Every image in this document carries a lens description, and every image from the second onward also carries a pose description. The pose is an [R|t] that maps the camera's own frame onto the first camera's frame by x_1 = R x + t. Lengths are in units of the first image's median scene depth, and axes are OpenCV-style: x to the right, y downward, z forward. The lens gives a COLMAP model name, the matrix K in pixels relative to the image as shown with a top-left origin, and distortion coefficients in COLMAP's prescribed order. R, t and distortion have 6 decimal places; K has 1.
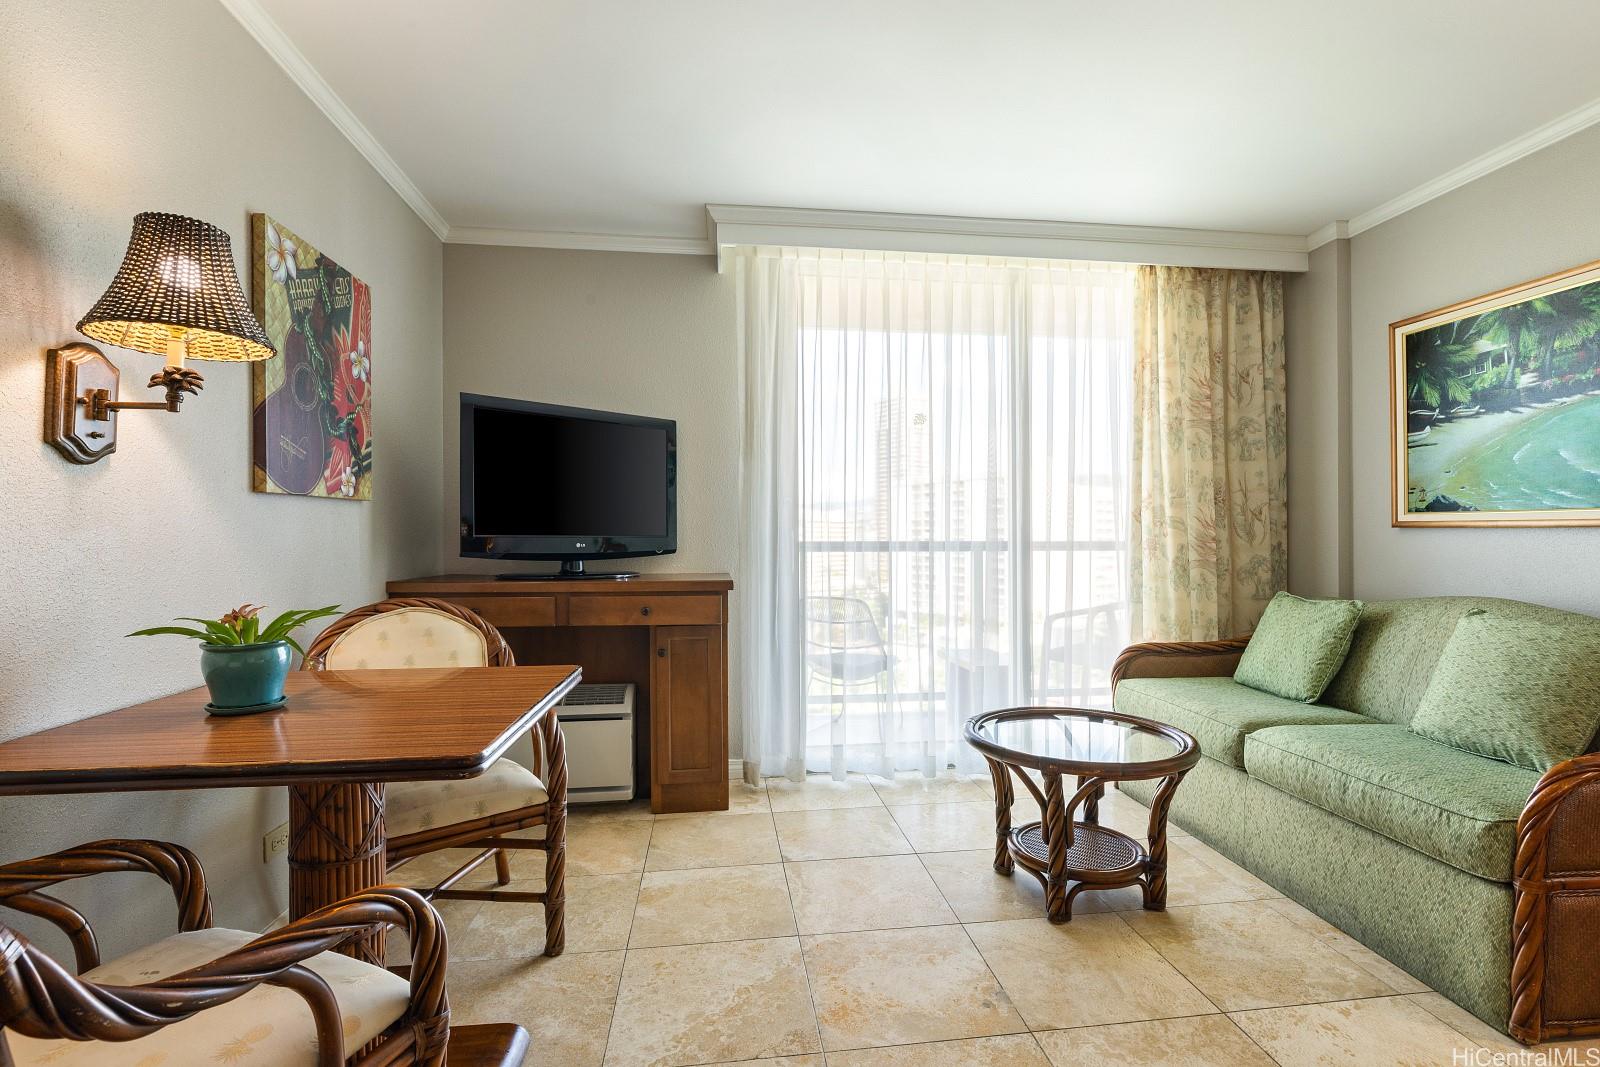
lens RADIAL K [[734.9, 0, 793.9], [0, 734.9, 545.3], [0, 0, 1]] dist [-0.005423, 0.001989]
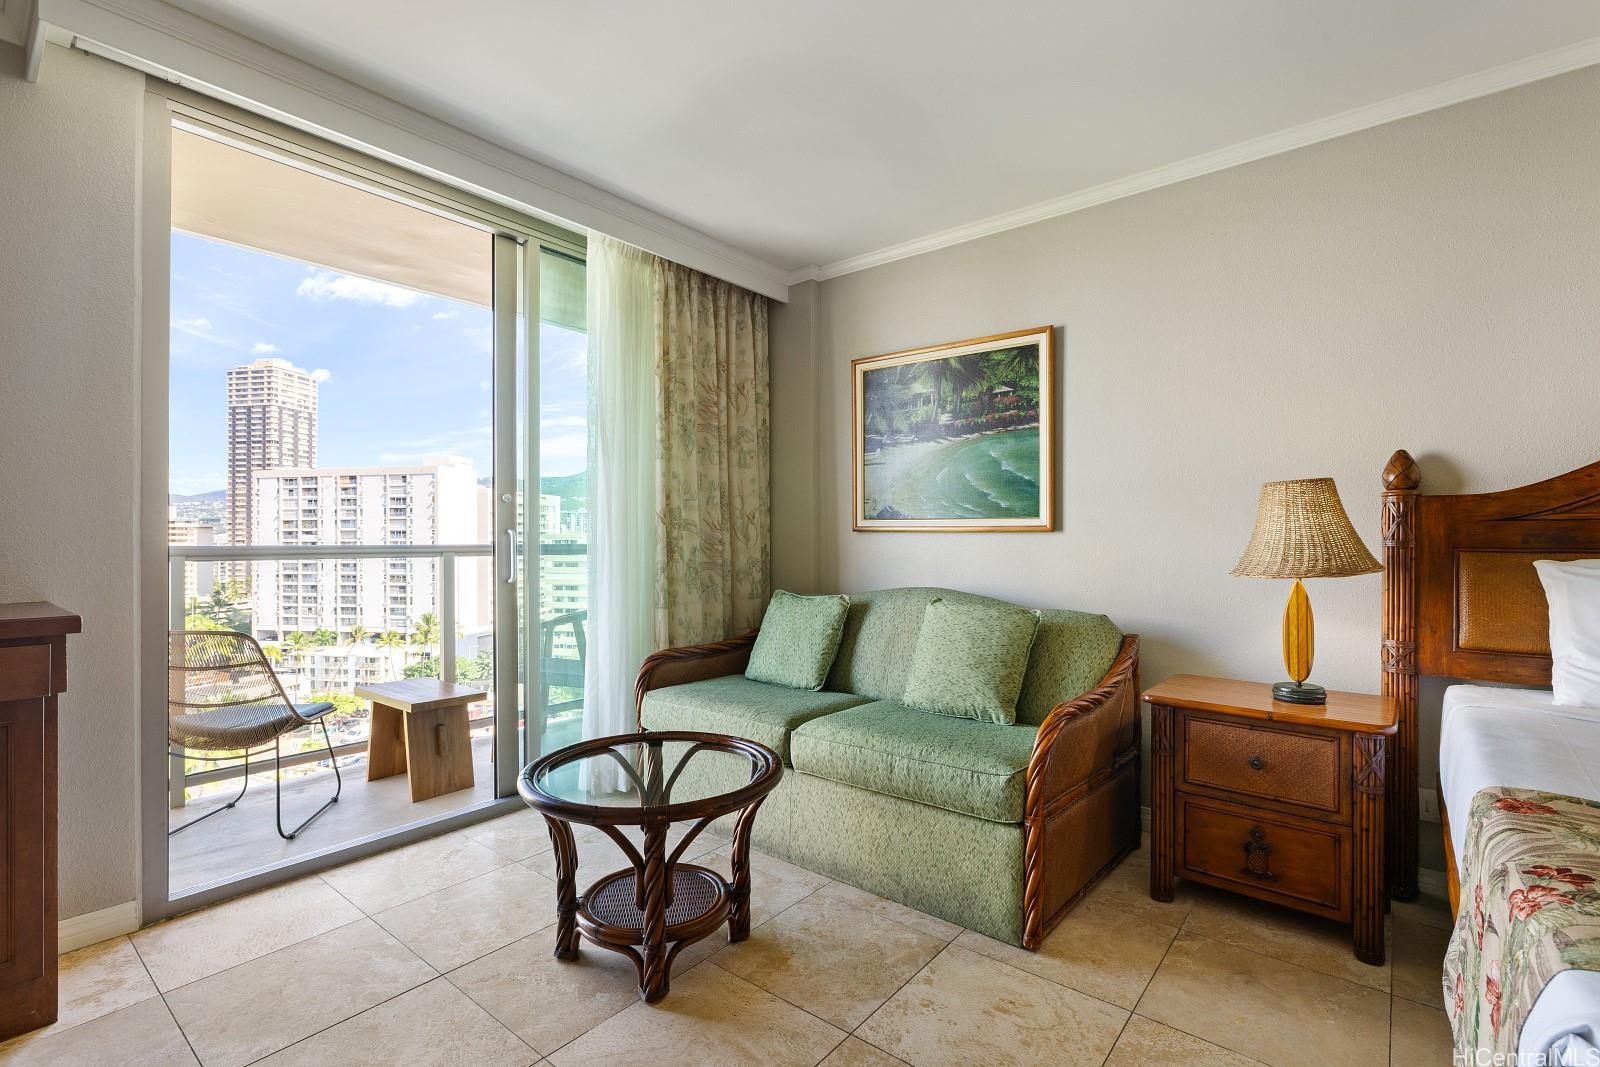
lens RADIAL K [[734.9, 0, 797.4], [0, 734.9, 540.1], [0, 0, 1]] dist [-0.005423, 0.001989]
pose [[0.715123, 0.000216, 0.698999, -0.092209], [0.008021, 0.999932, -0.008514, -0.001242], [-0.698953, 0.011695, 0.715072, 0.240720]]
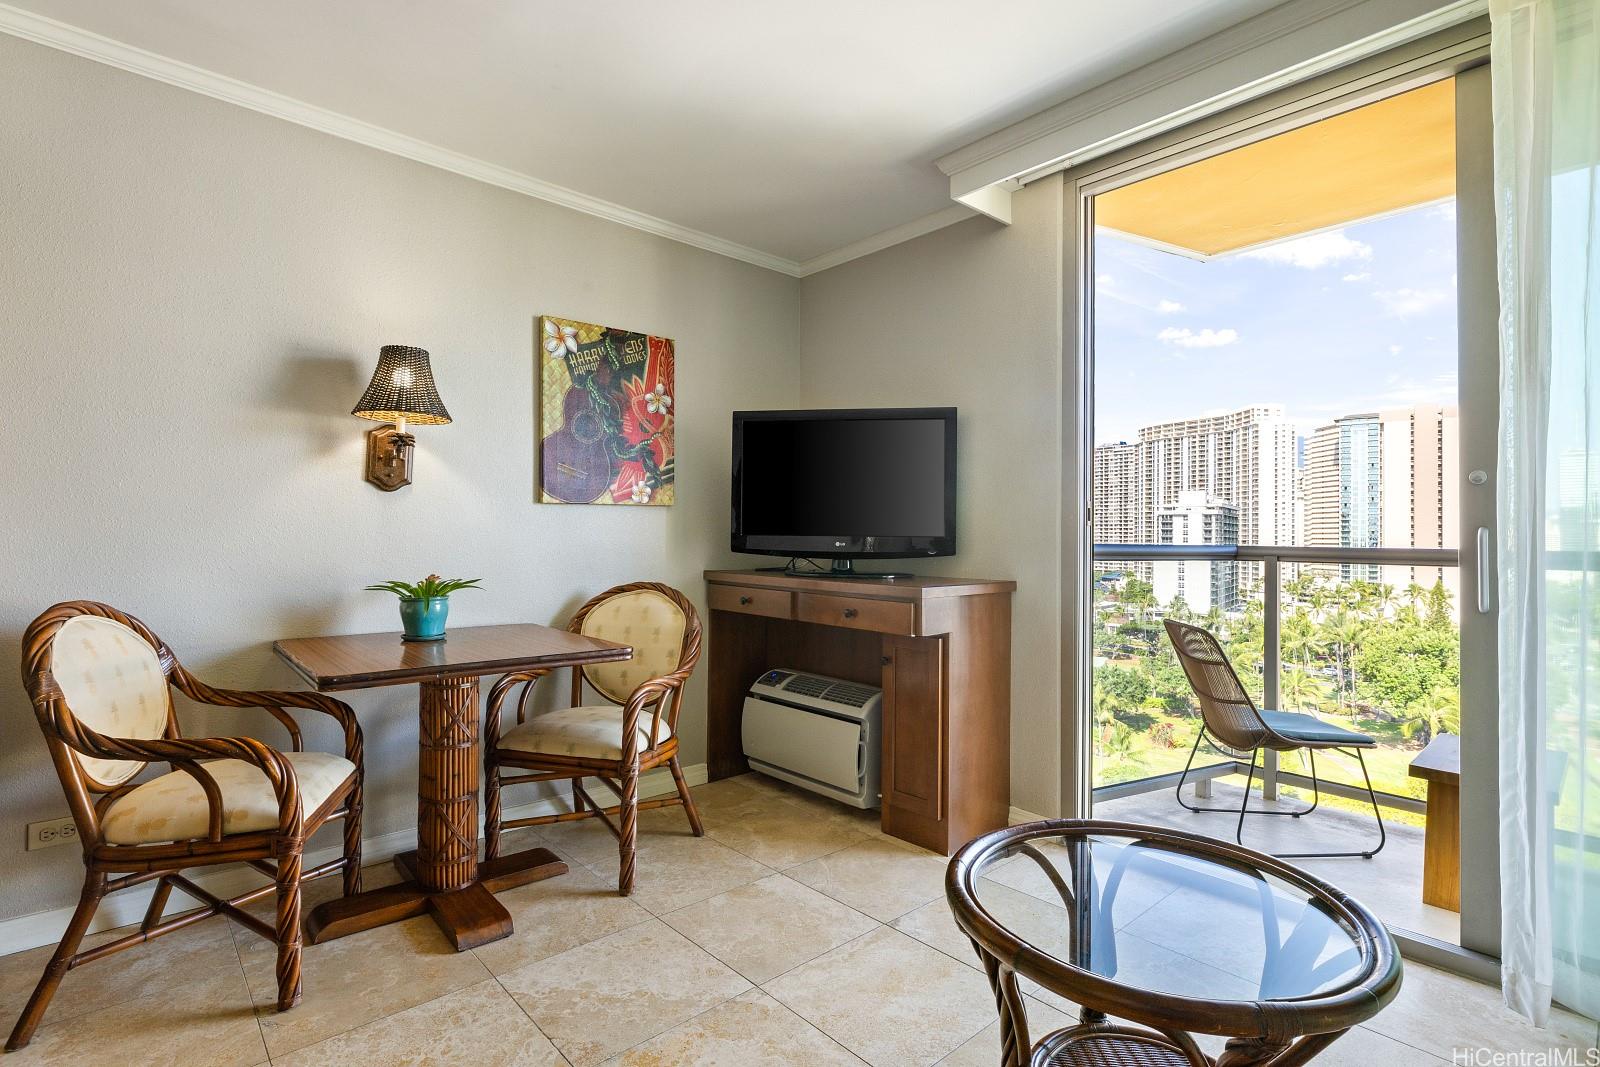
lens RADIAL K [[764.0, 0, 799.9], [0, 764.0, 535.1], [0, 0, 1]] dist [-0.007562, 0.001413]
pose [[0.578558, 0.003492, -0.815634, 0.646405], [-0.017781, 0.999807, -0.008331, -0.002783], [0.815447, 0.019323, 0.578508, 0.414916]]
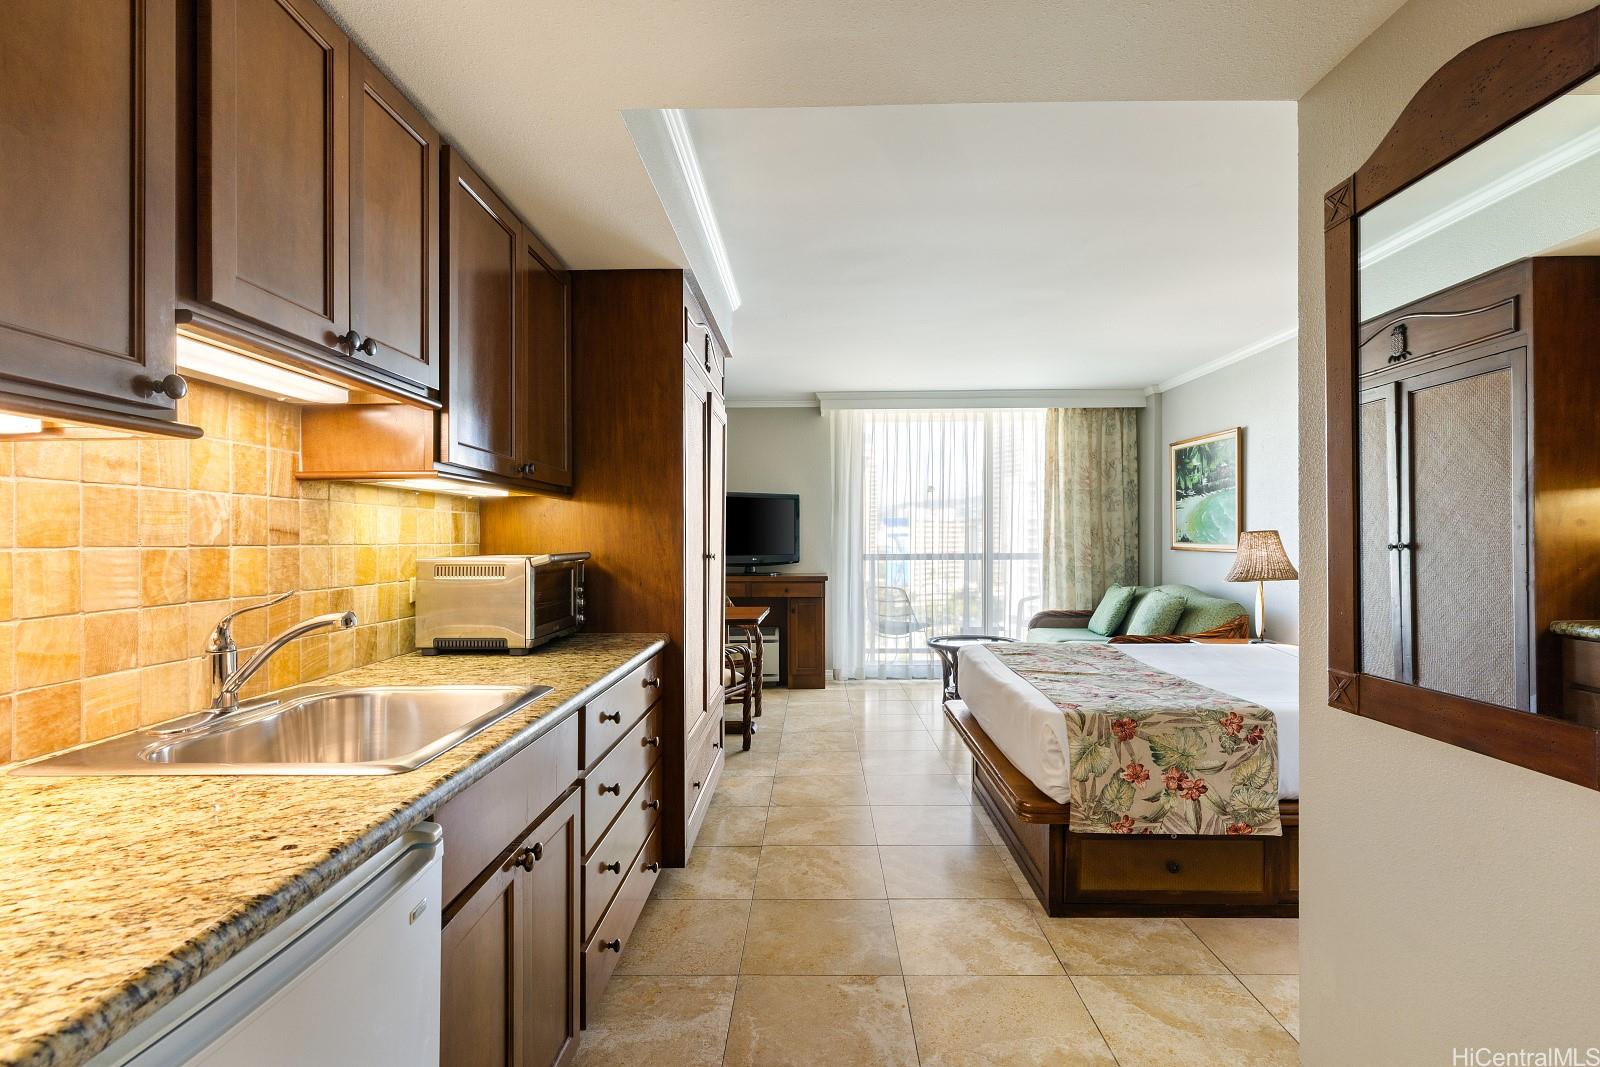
lens RADIAL K [[764.0, 0, 744.1], [0, 764.0, 595.3], [0, 0, 1]] dist [-0.007562, 0.001413]
pose [[0.978993, 0.008153, -0.203729, 0.147663], [0.005130, 0.997899, 0.064589, -0.045462], [0.203827, -0.064278, 0.976894, -1.354597]]
